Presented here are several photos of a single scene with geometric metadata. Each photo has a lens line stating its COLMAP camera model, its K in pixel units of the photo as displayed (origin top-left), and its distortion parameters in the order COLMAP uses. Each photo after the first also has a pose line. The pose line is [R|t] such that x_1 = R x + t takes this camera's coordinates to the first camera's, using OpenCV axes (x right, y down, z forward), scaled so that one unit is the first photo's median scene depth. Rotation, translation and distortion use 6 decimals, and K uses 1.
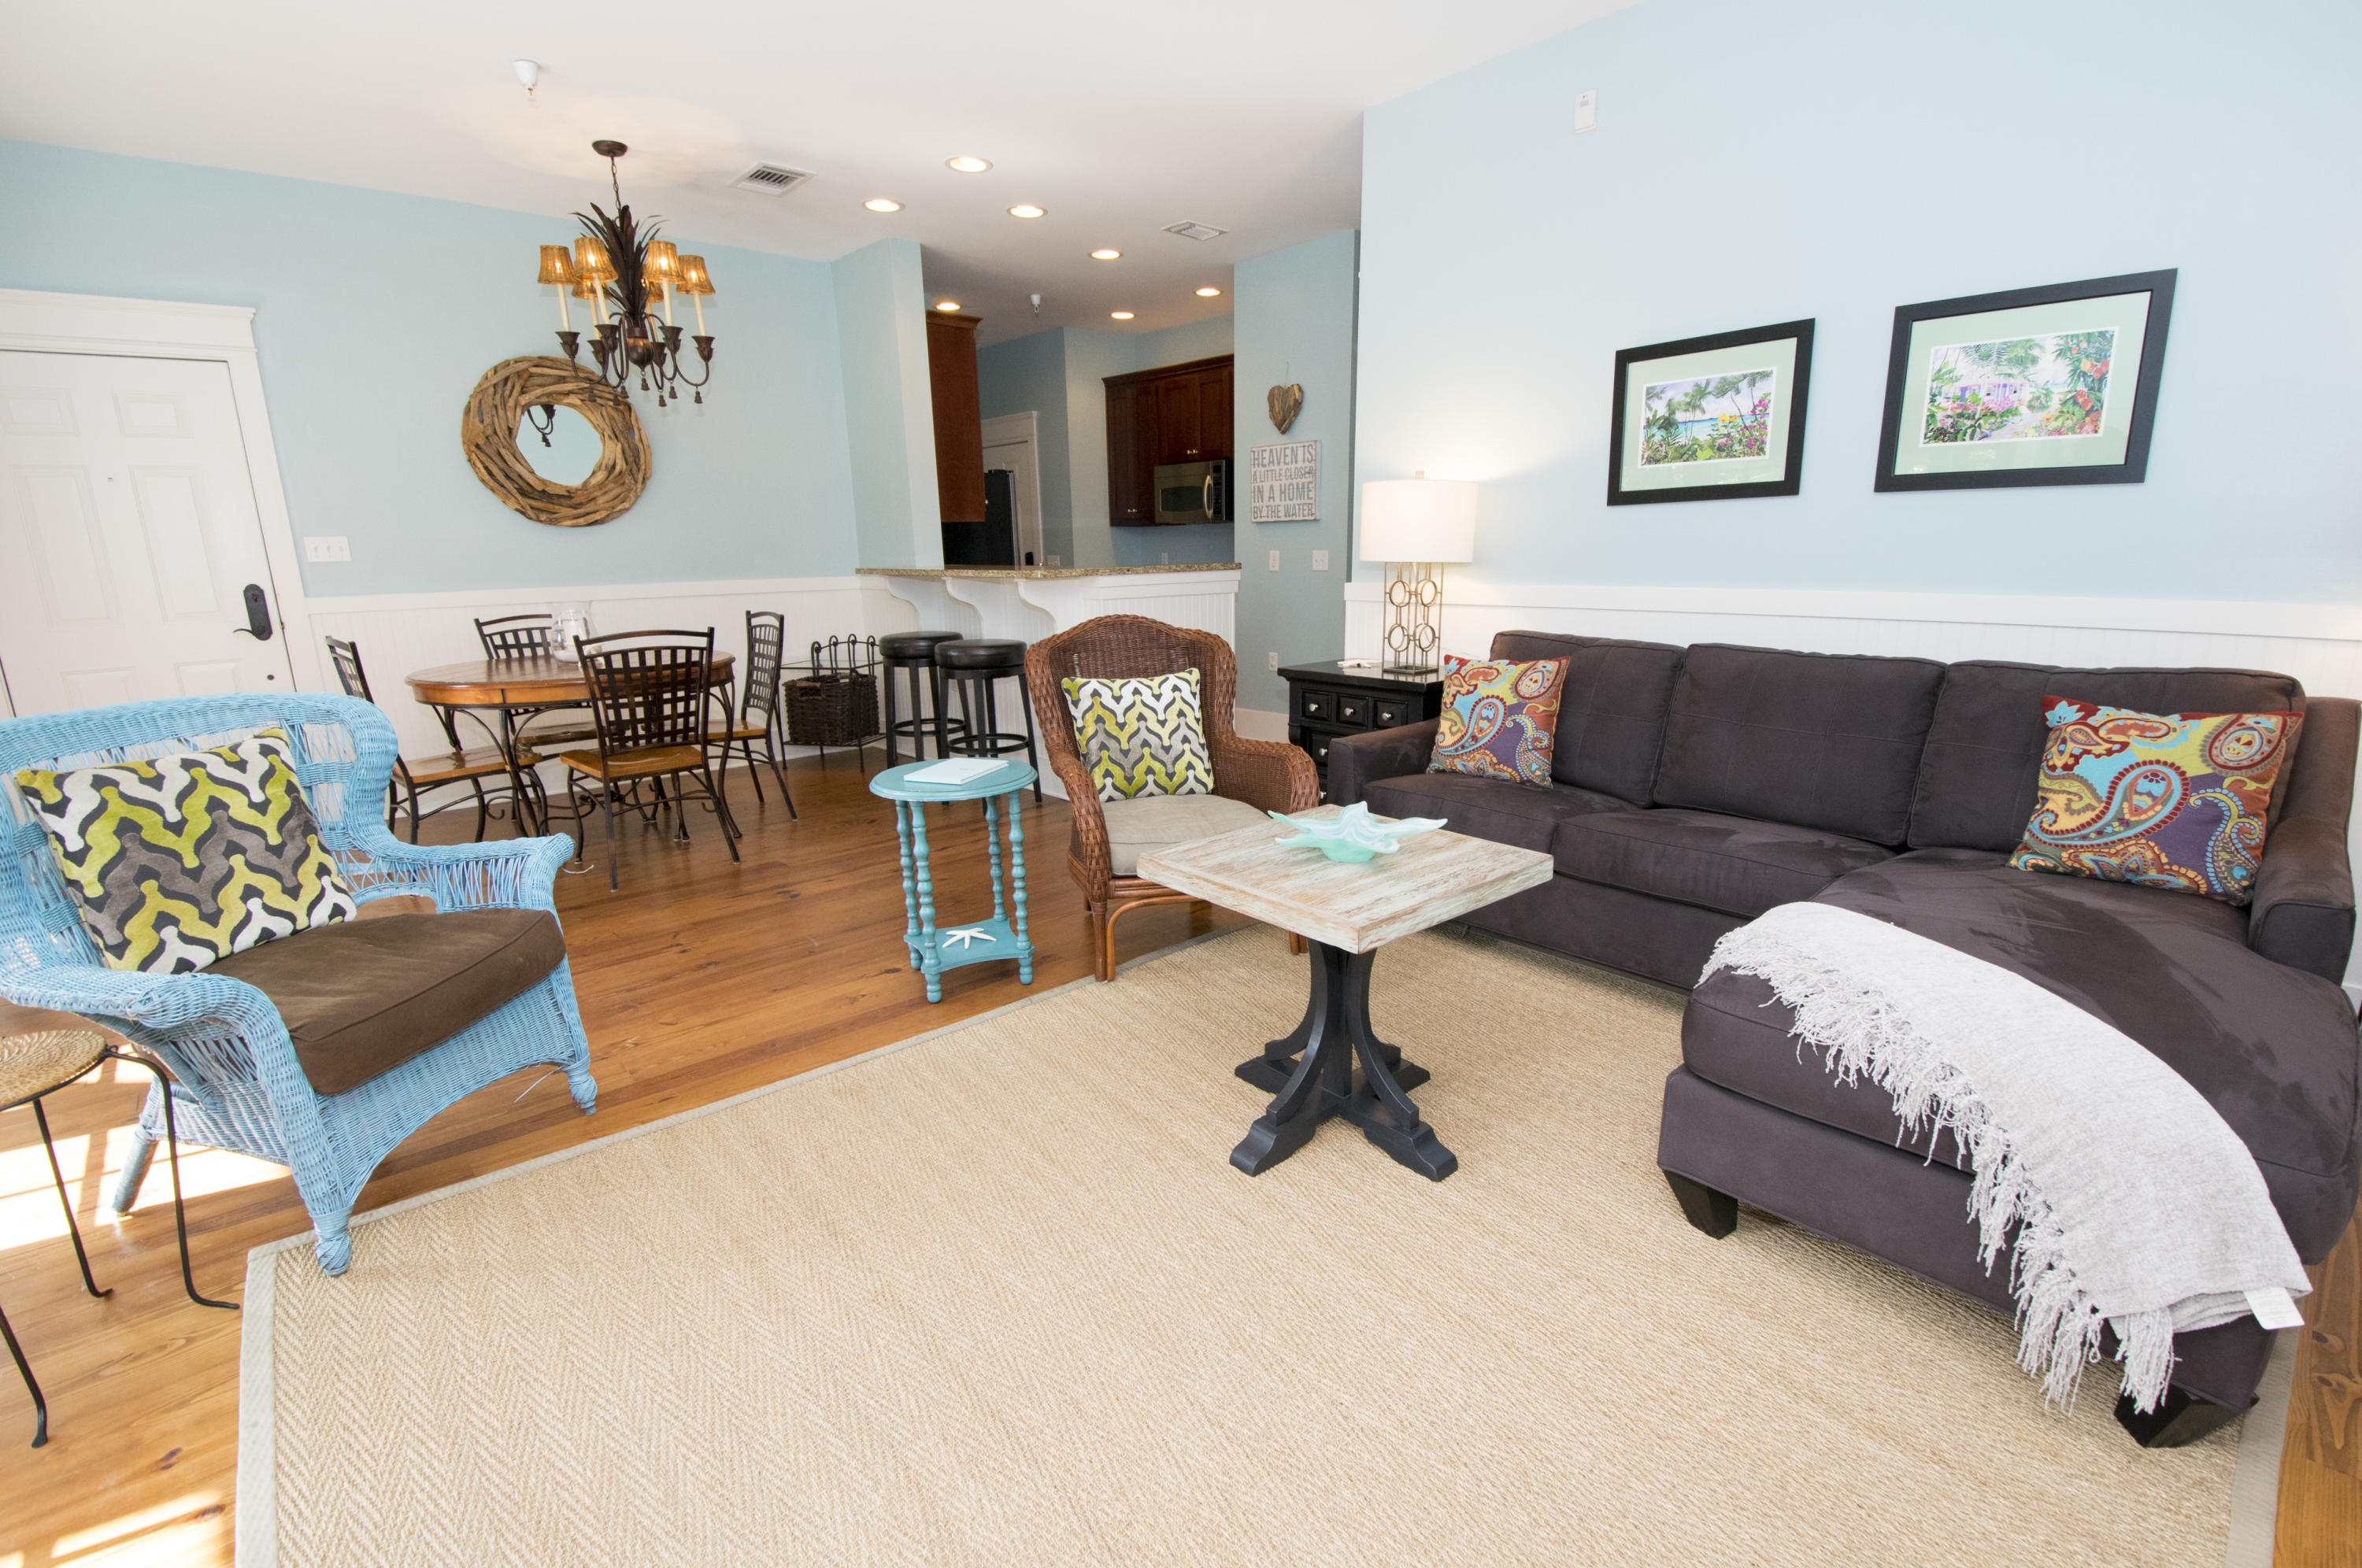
lens RADIAL K [[1073.5, 0, 1193.1], [0, 1073.5, 799.6], [0, 0, 1]] dist [0.025696, -0.023120]
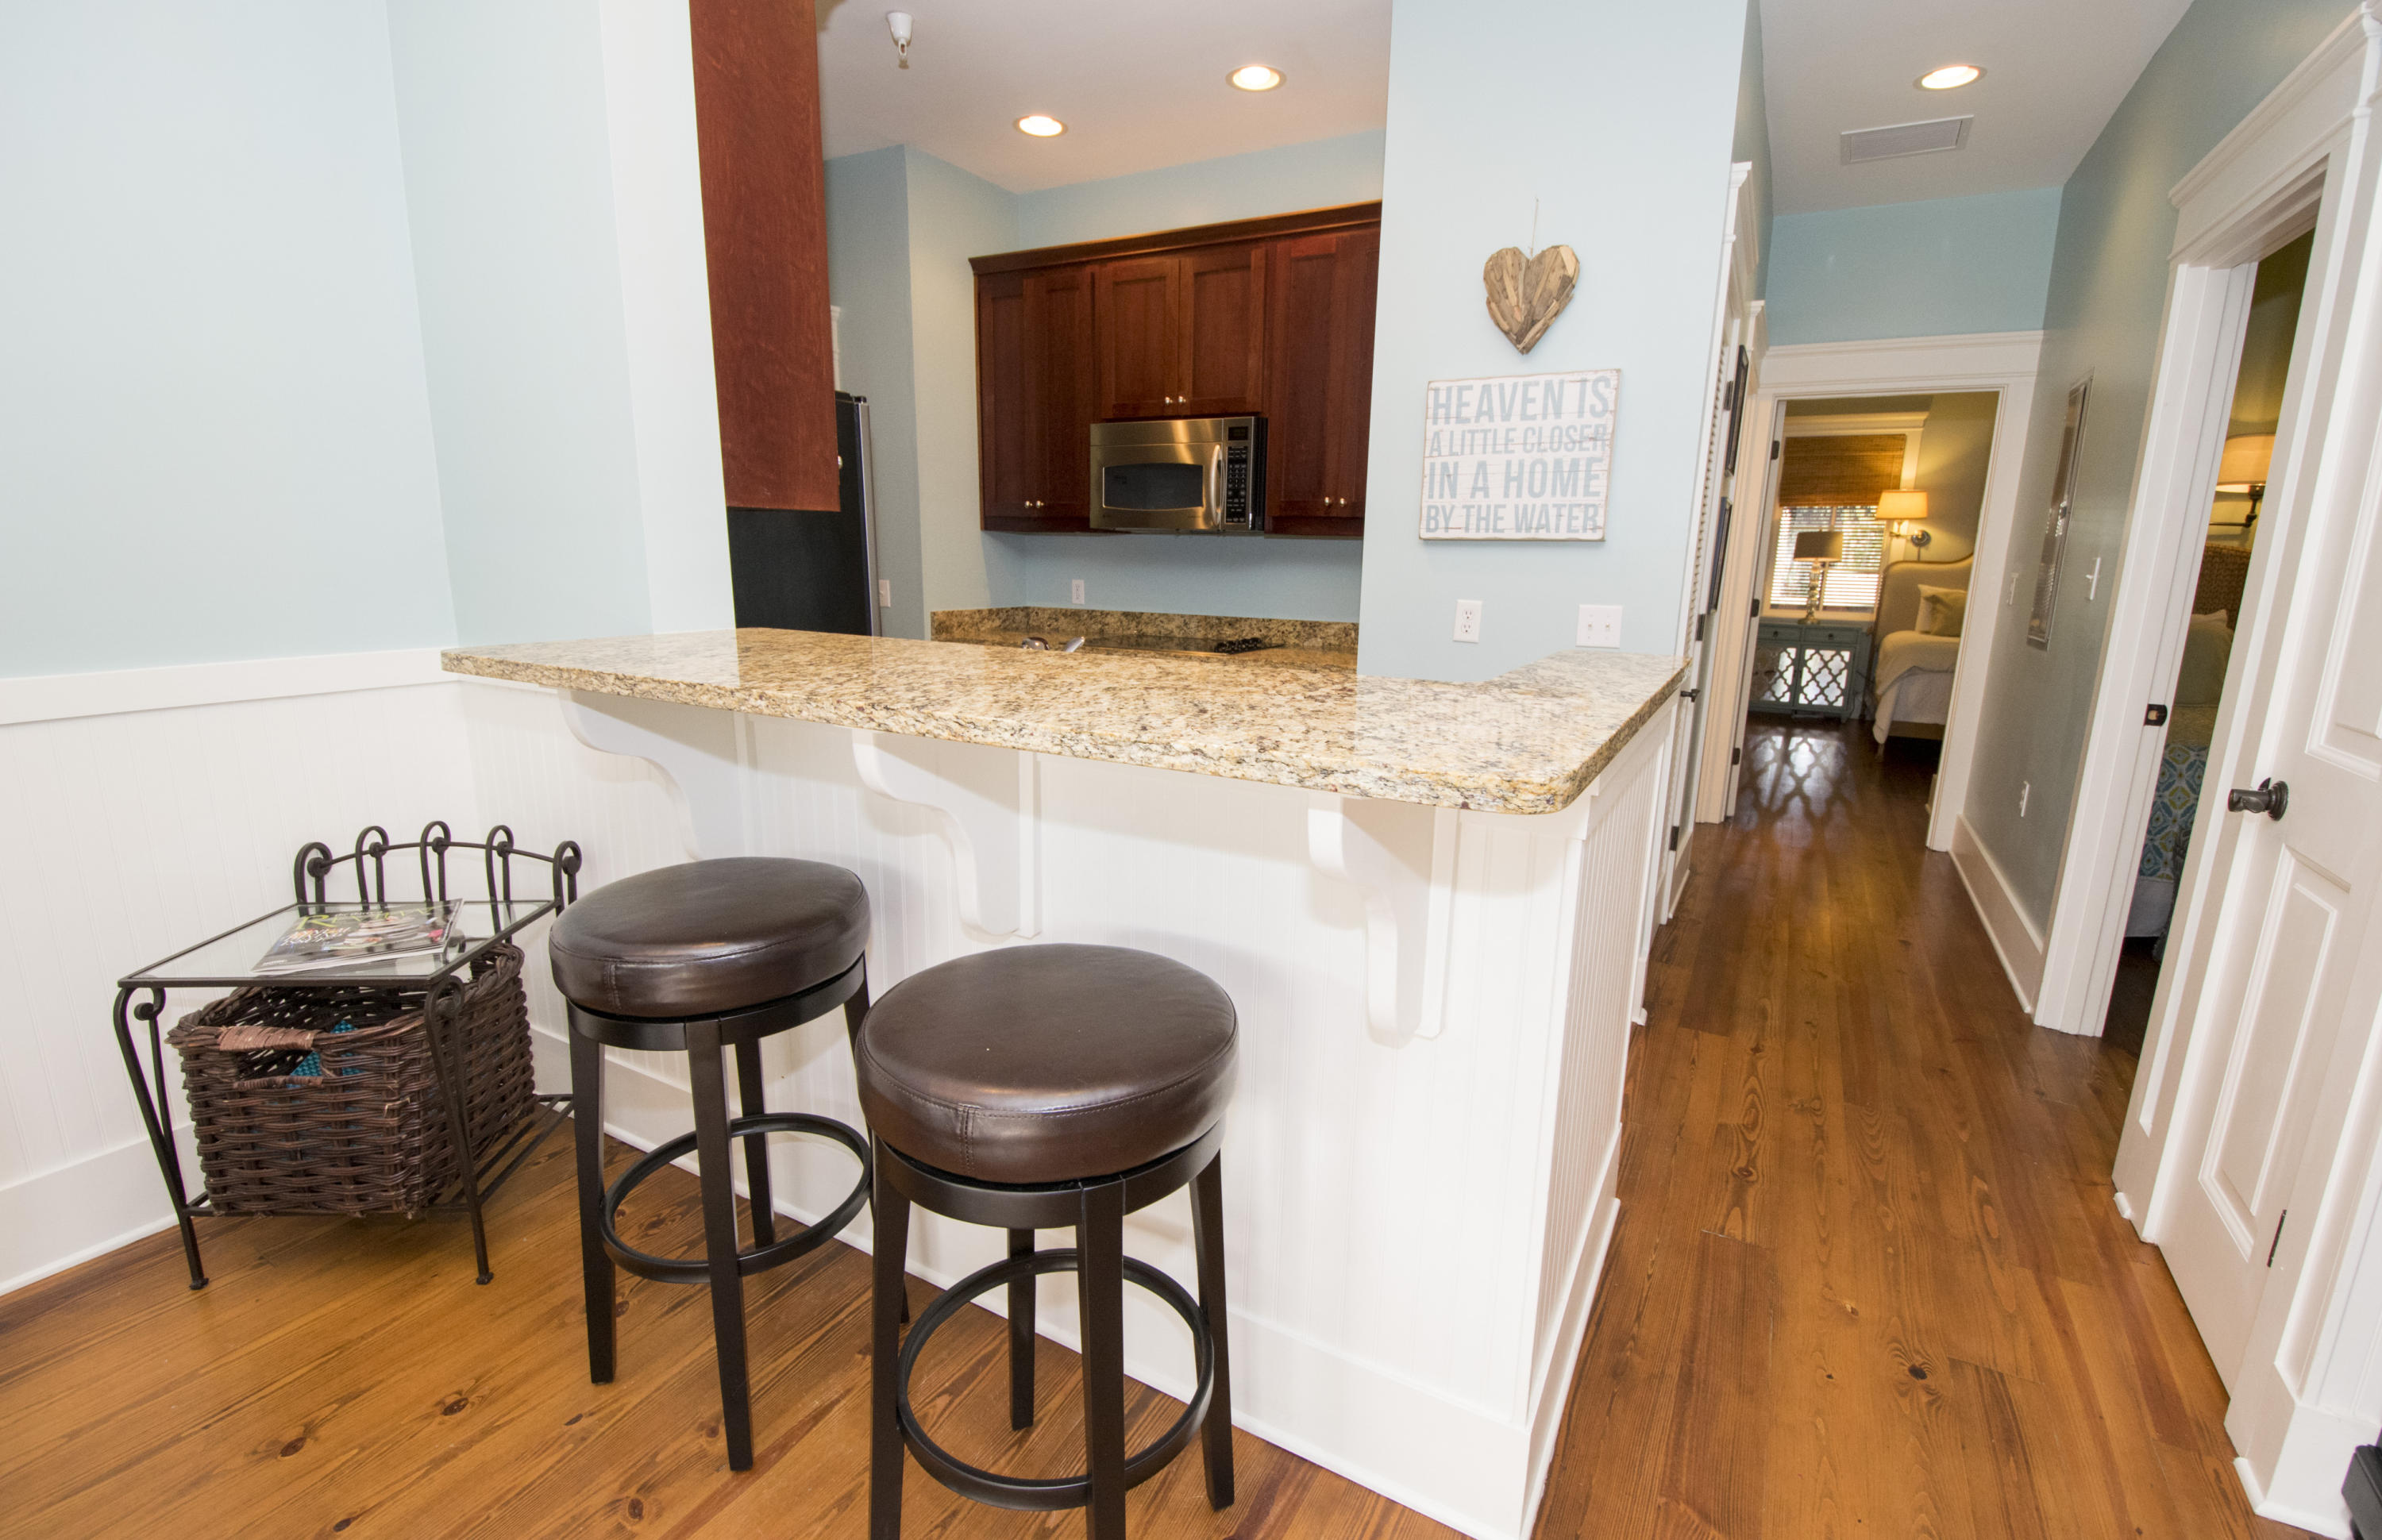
lens RADIAL K [[1053.4, 0, 1179.7], [0, 1053.4, 770.4], [0, 0, 1]] dist [0.019146, -0.000039]
pose [[0.957663, -0.026344, 0.286684, -0.155896], [0.033084, 0.999278, -0.018690, -0.130441], [-0.285984, 0.027383, 0.957843, 0.507629]]
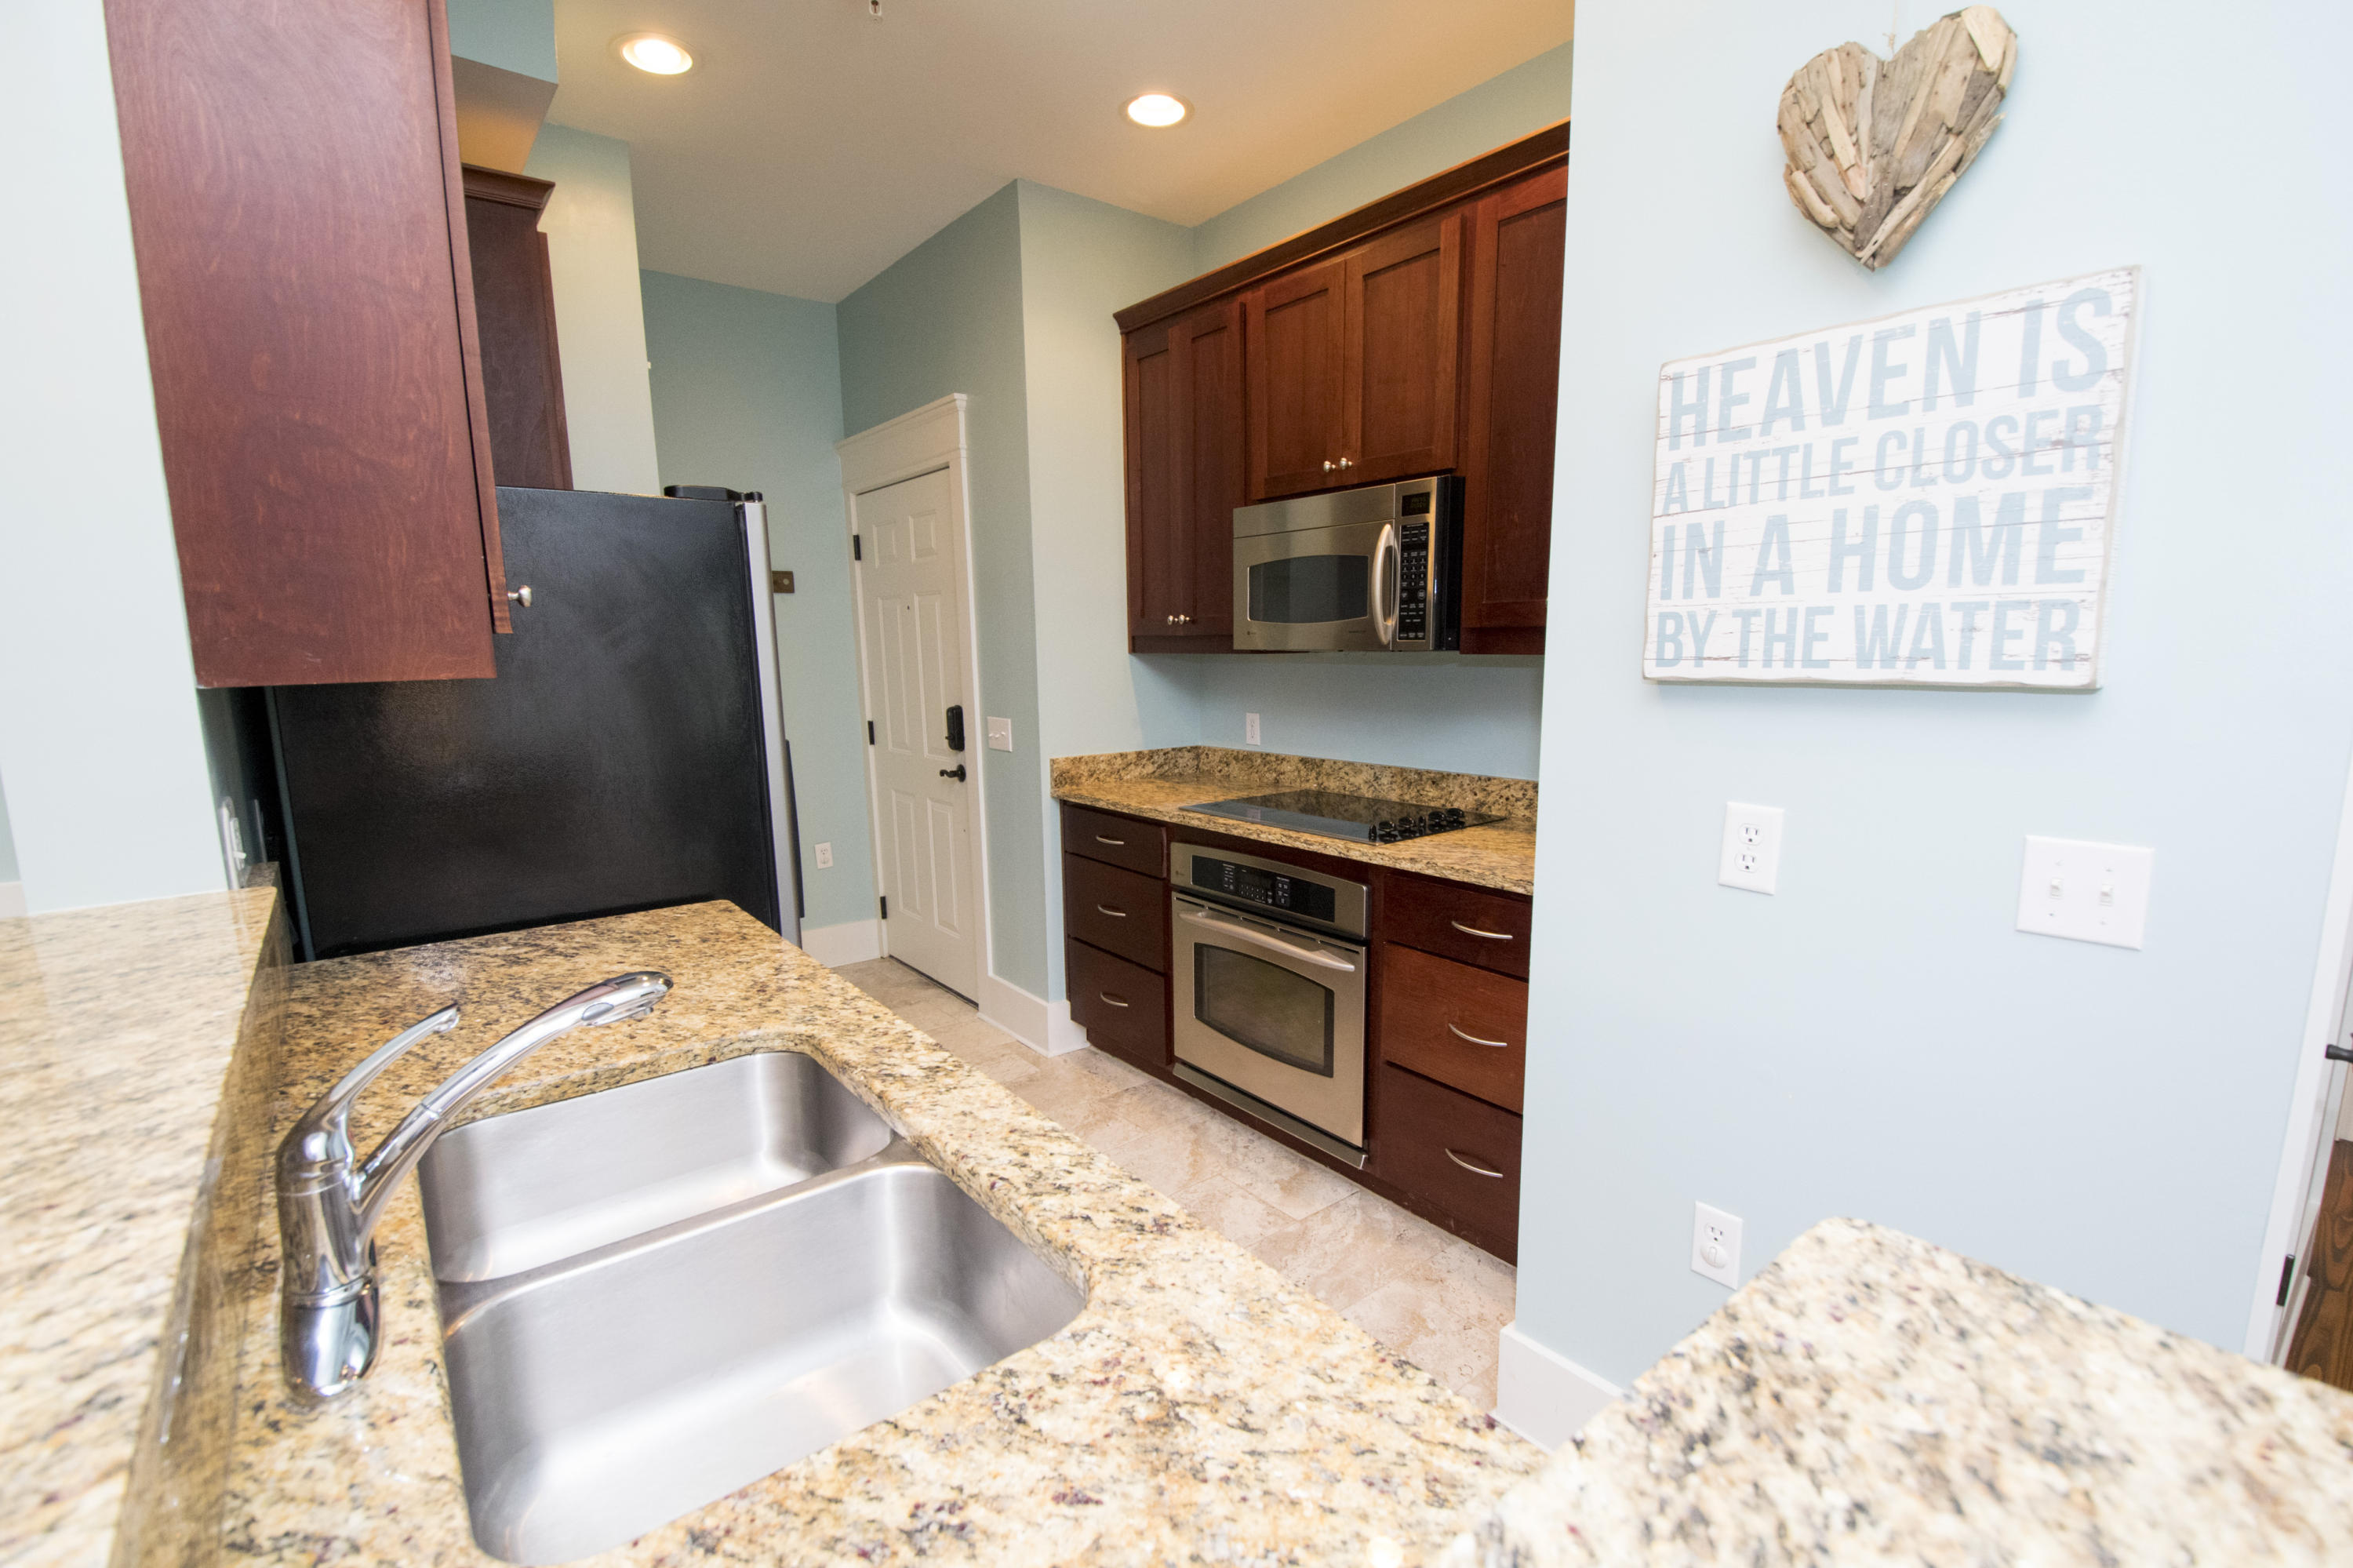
lens RADIAL K [[1037.0, 0, 1189.2], [0, 1037.0, 813.0], [0, 0, 1]] dist [0.022980, -0.023117]
pose [[0.998069, 0.014762, -0.060328, -0.028398], [-0.018798, 0.997583, -0.066890, -0.181435], [0.059195, 0.067895, 0.995935, 0.659646]]
